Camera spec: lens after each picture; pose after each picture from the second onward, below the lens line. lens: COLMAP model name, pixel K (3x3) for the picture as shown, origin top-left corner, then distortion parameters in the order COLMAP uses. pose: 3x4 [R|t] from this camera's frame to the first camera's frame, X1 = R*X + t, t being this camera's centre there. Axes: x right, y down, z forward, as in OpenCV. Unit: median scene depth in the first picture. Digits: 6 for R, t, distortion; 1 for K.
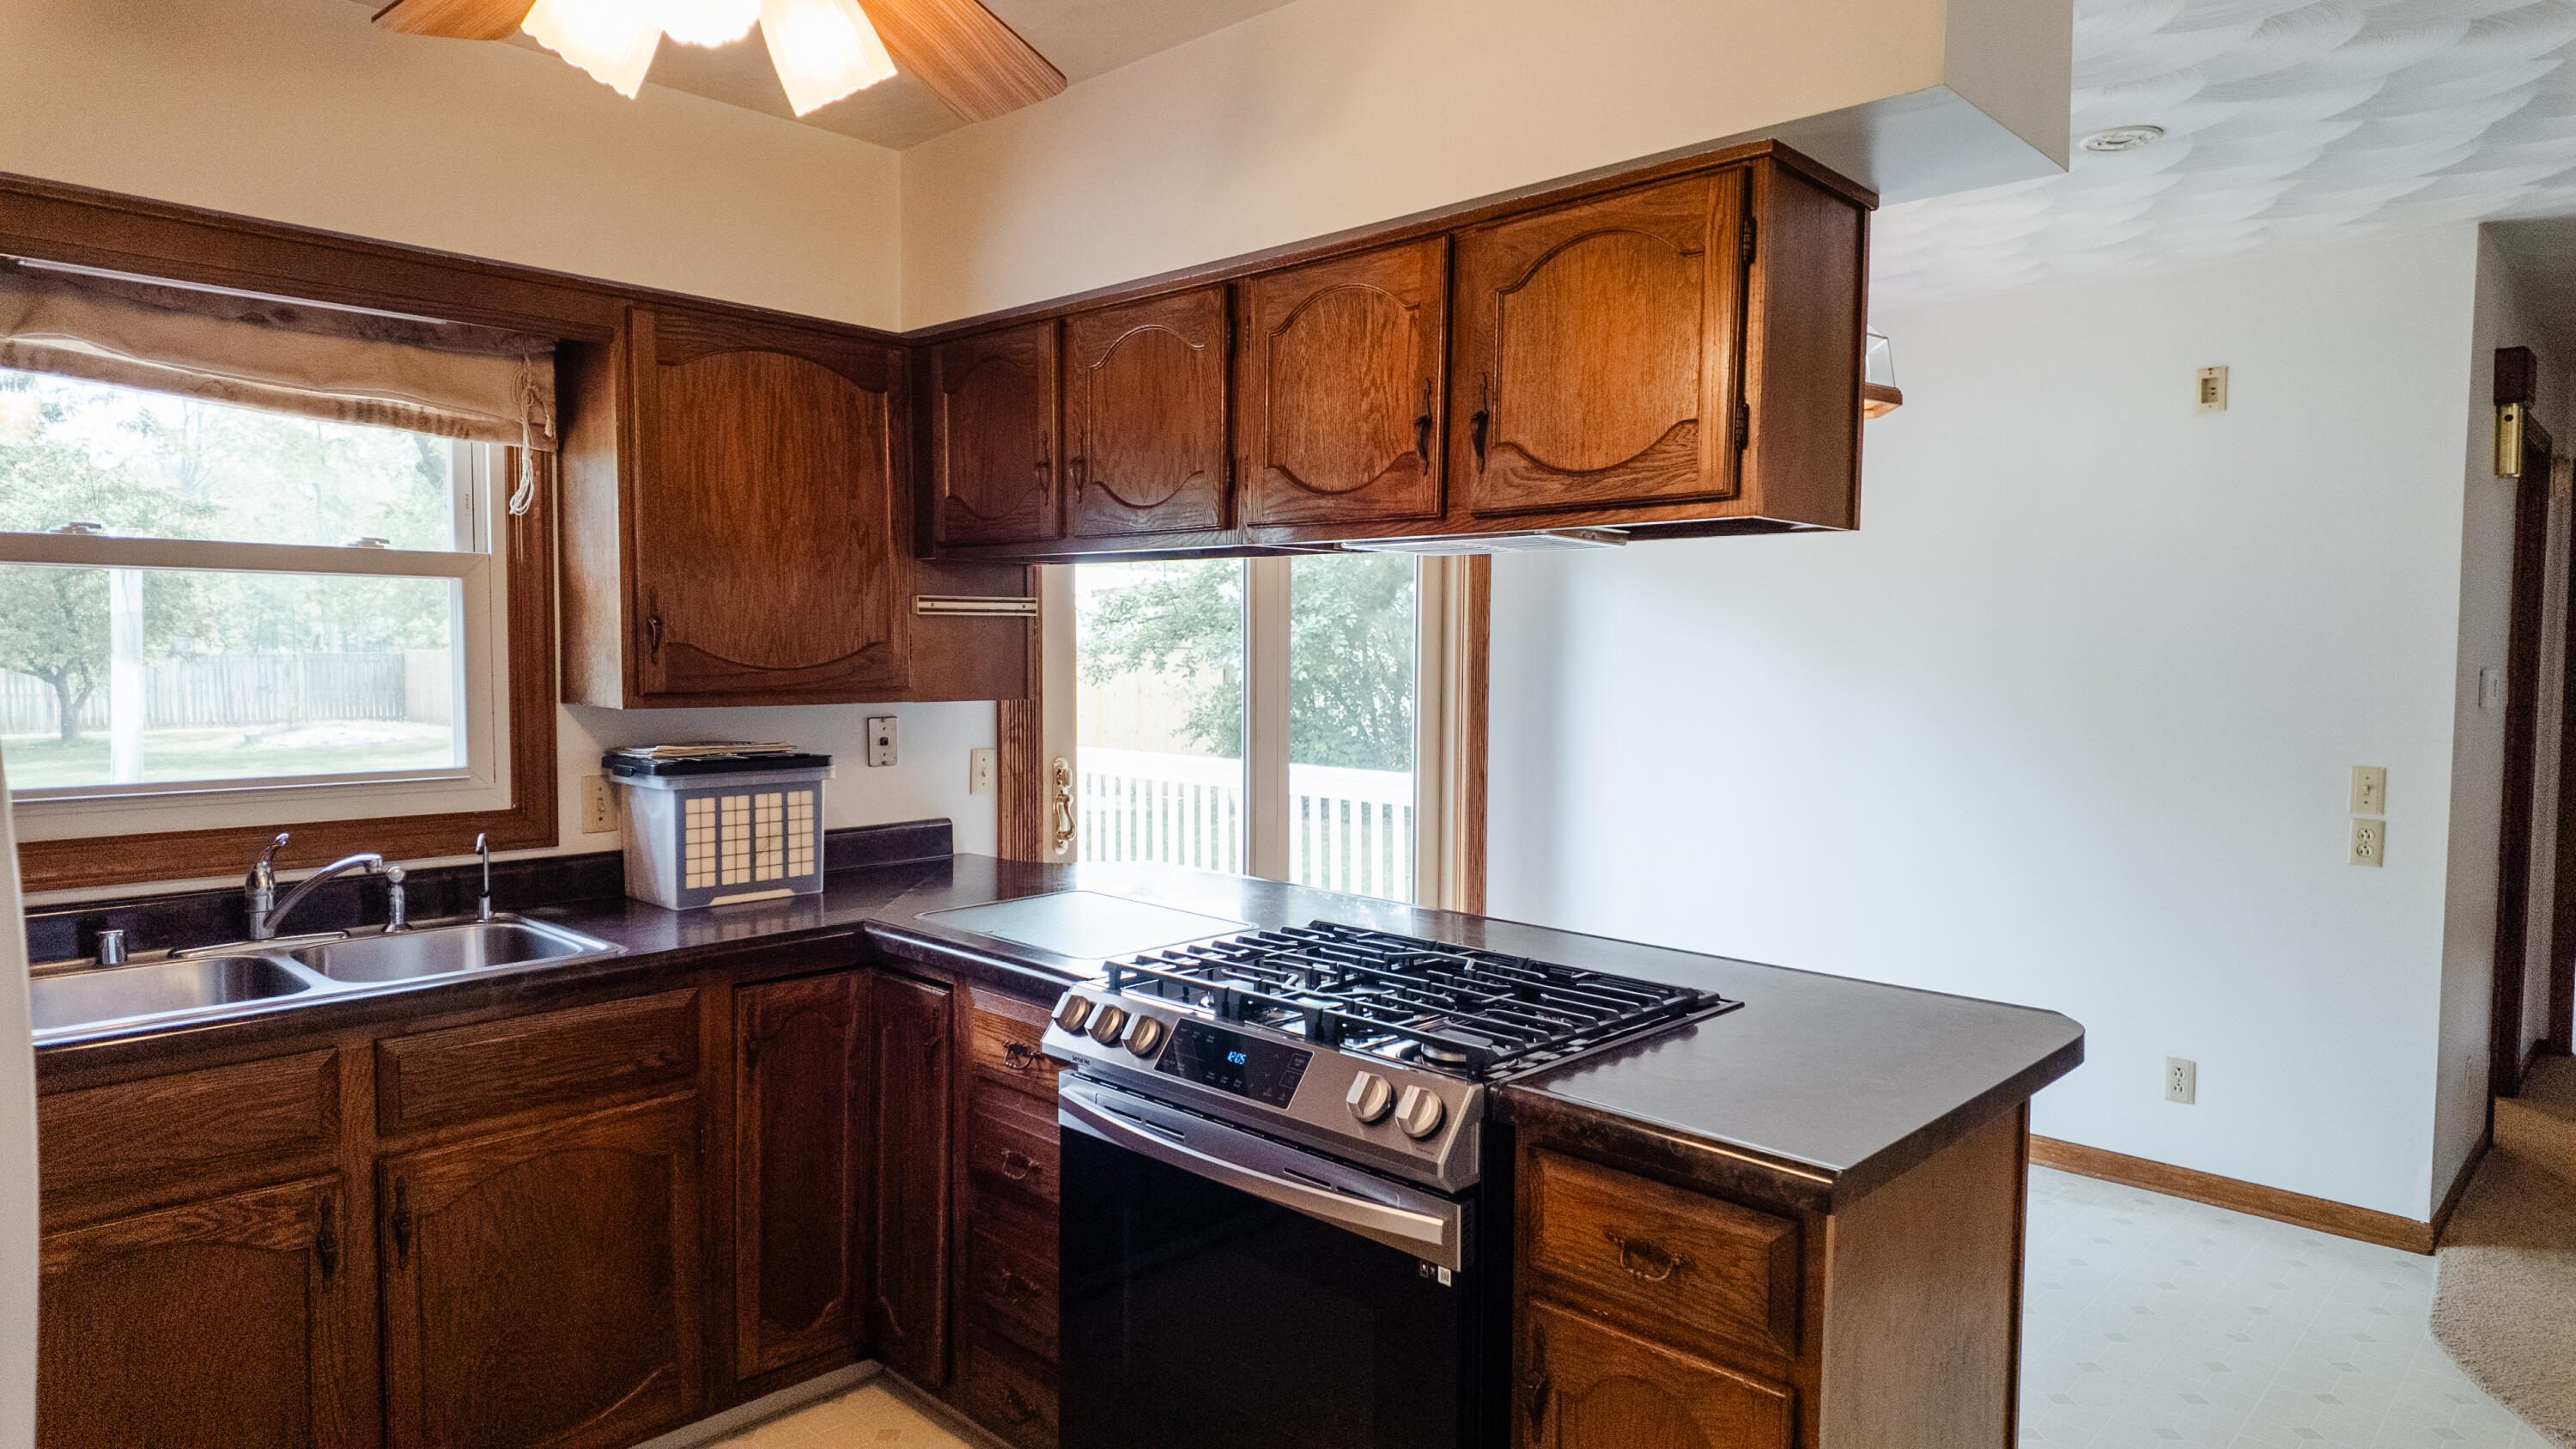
lens RADIAL K [[1511.3, 0, 1273.9], [0, 1511.3, 709.5], [0, 0, 1]] dist [-0.004445, -0.000459]
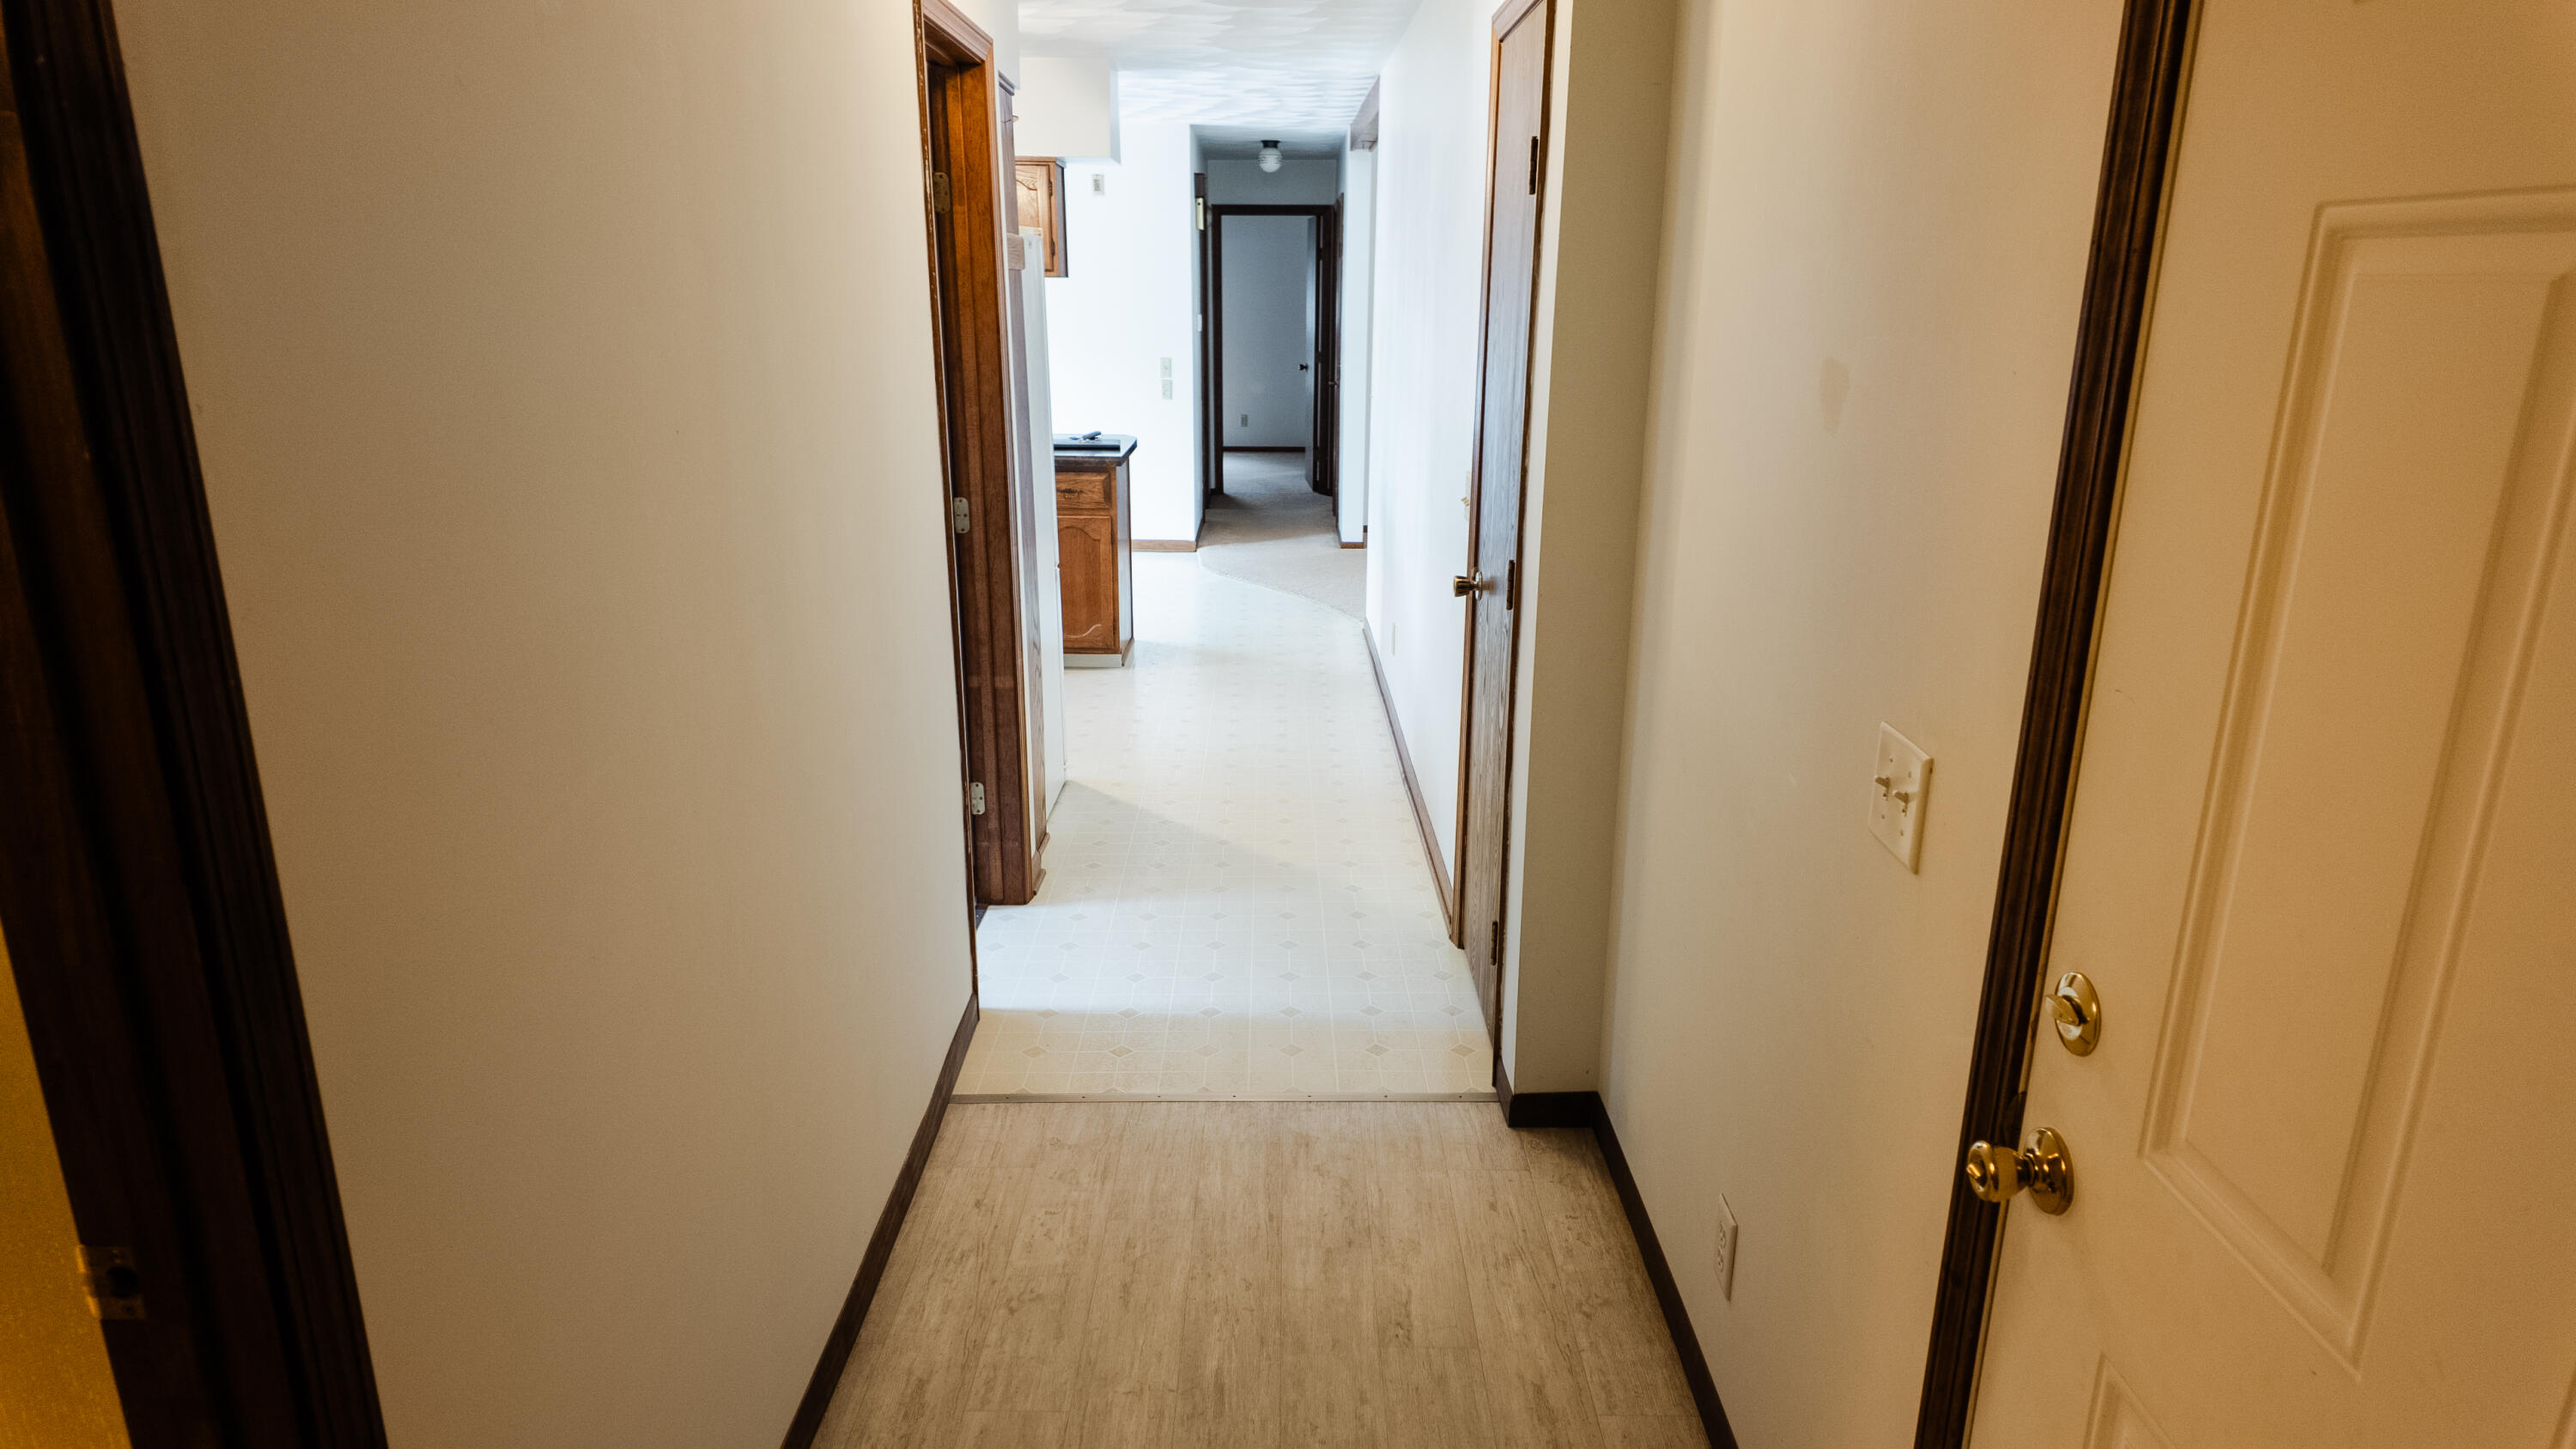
lens RADIAL K [[1511.3, 0, 1288.2], [0, 1511.3, 726.4], [0, 0, 1]] dist [-0.004445, -0.000459]
pose [[0.707259, -0.204955, 0.676593, -1.088522], [0.034321, 0.965879, 0.256710, -0.006735], [-0.706121, -0.158339, 0.690161, -1.098862]]
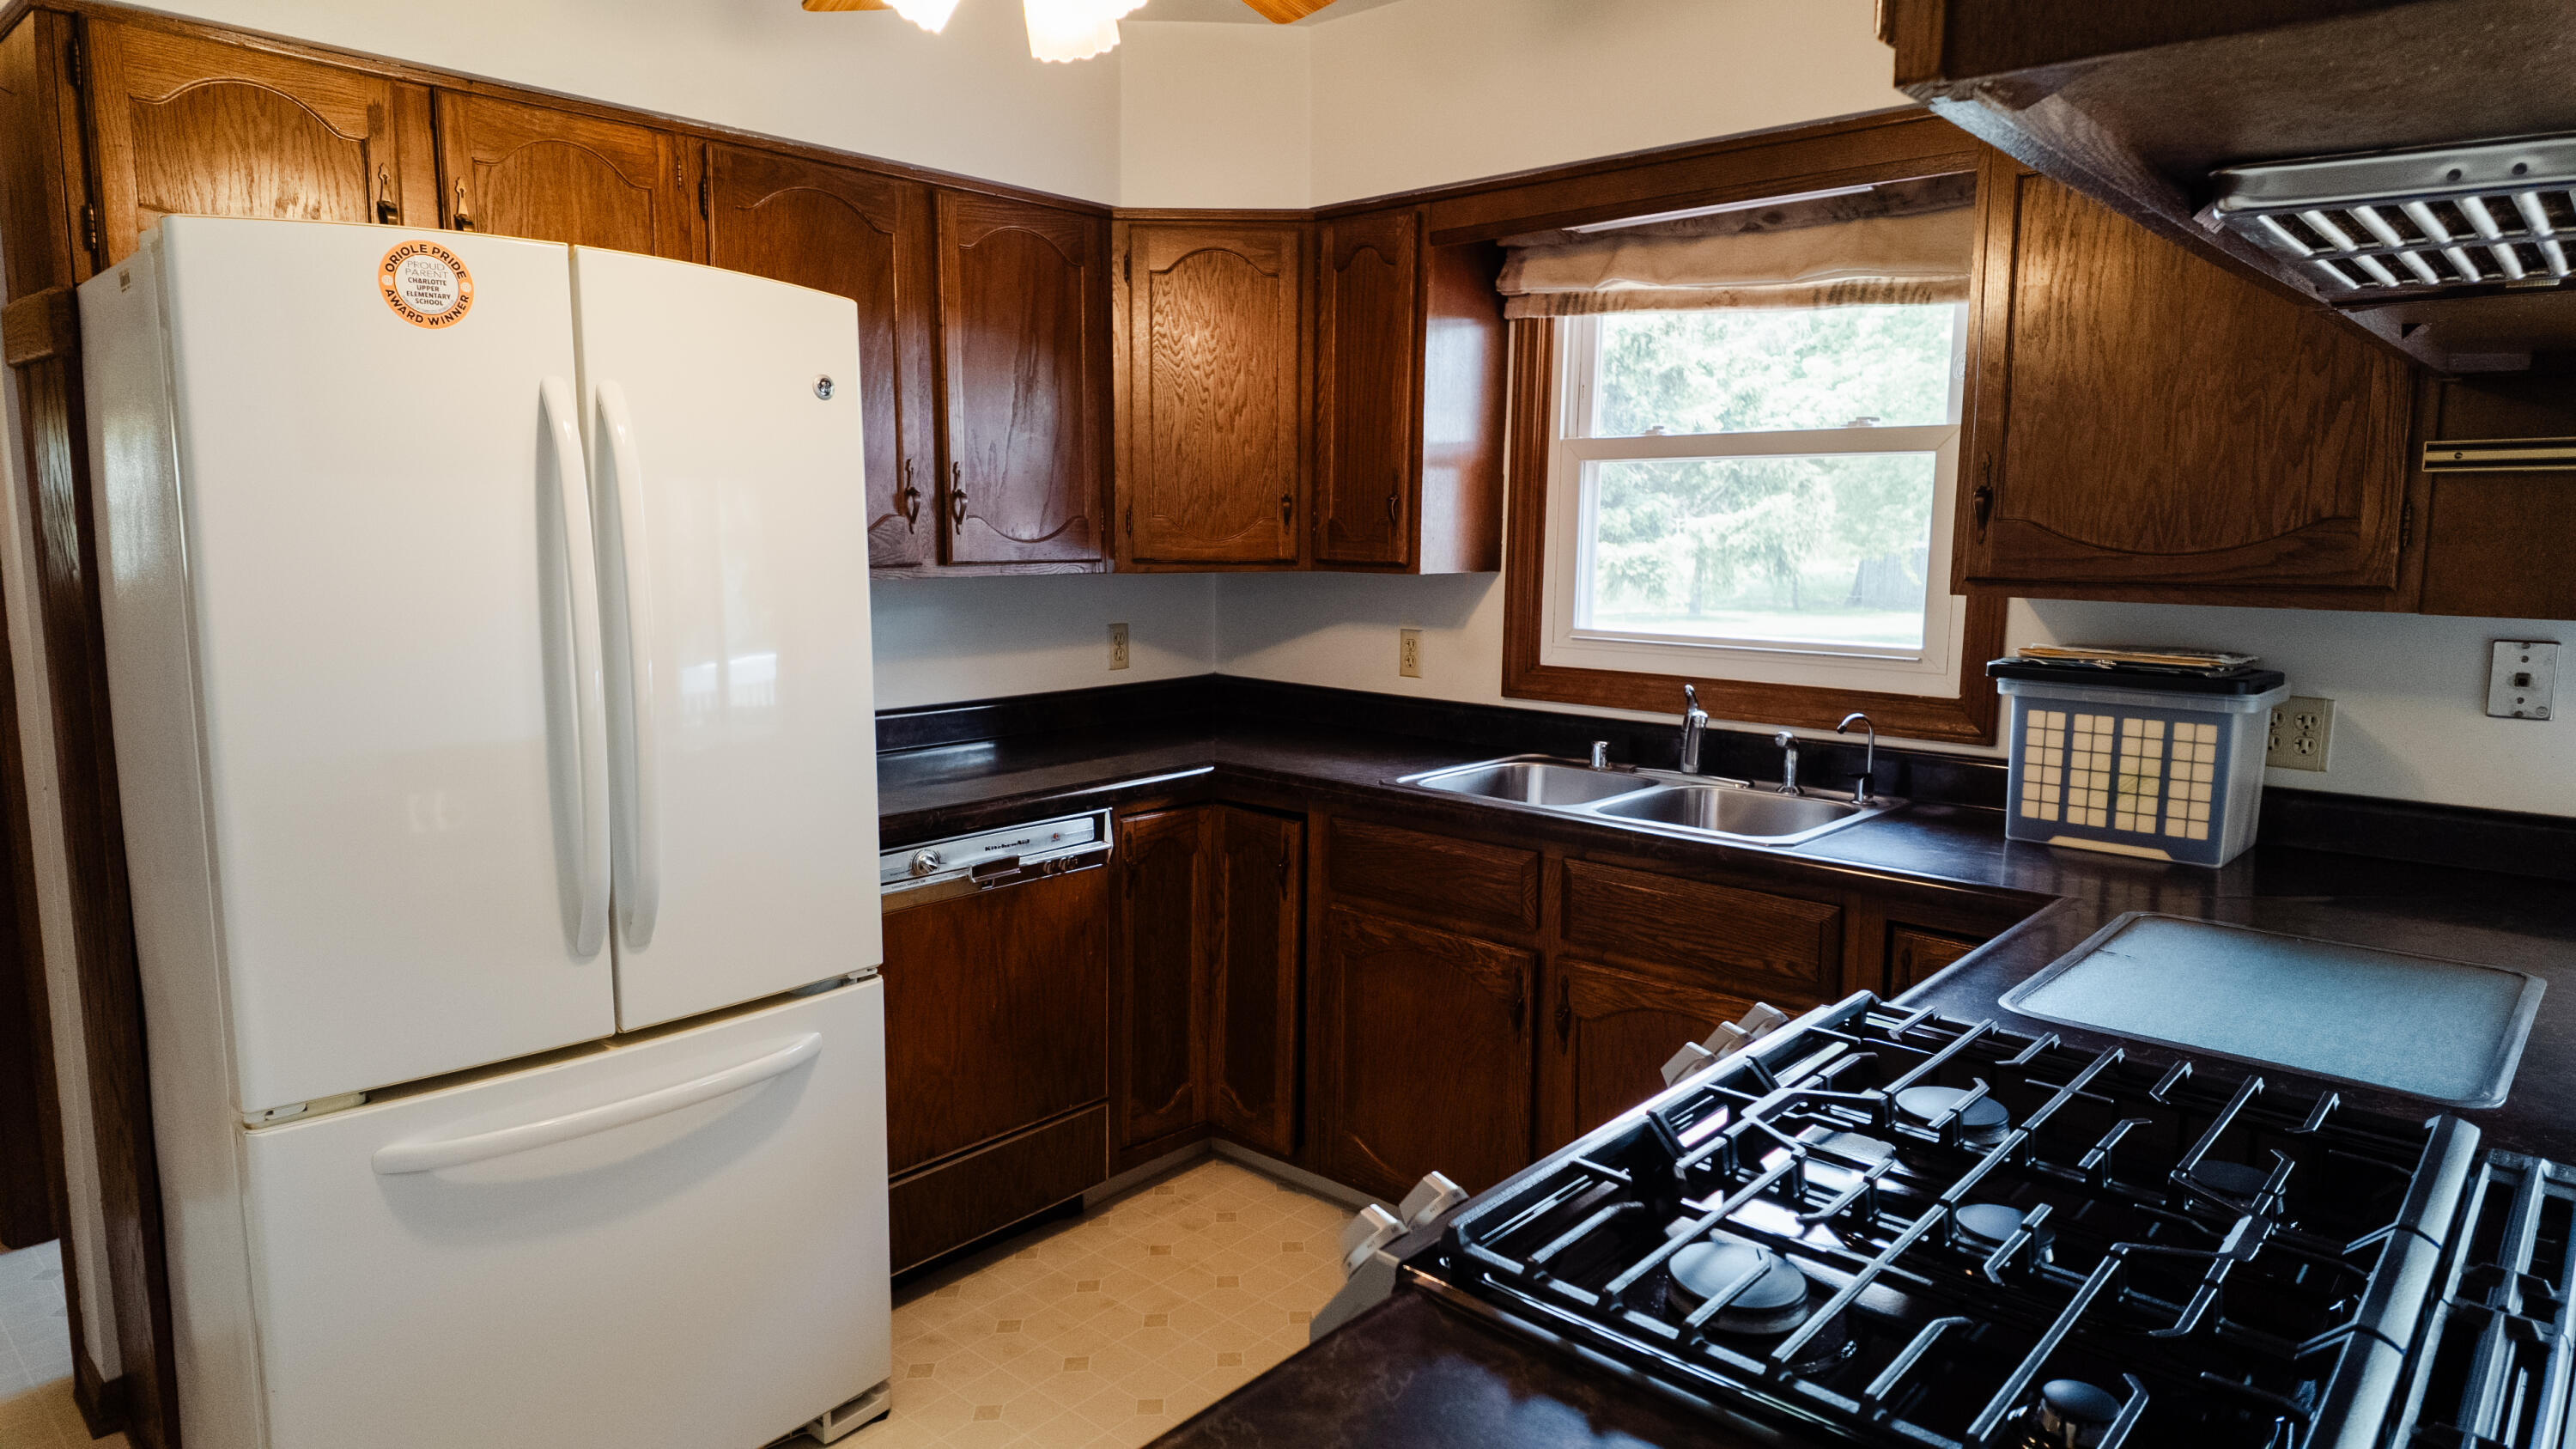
lens RADIAL K [[1511.3, 0, 1280.8], [0, 1511.3, 728.2], [0, 0, 1]] dist [-0.004445, -0.000459]
pose [[0.013849, 0.131658, -0.991198, 0.416431], [-0.049912, 0.990149, 0.130821, -0.017636], [0.998658, 0.047661, 0.020284, 0.559550]]
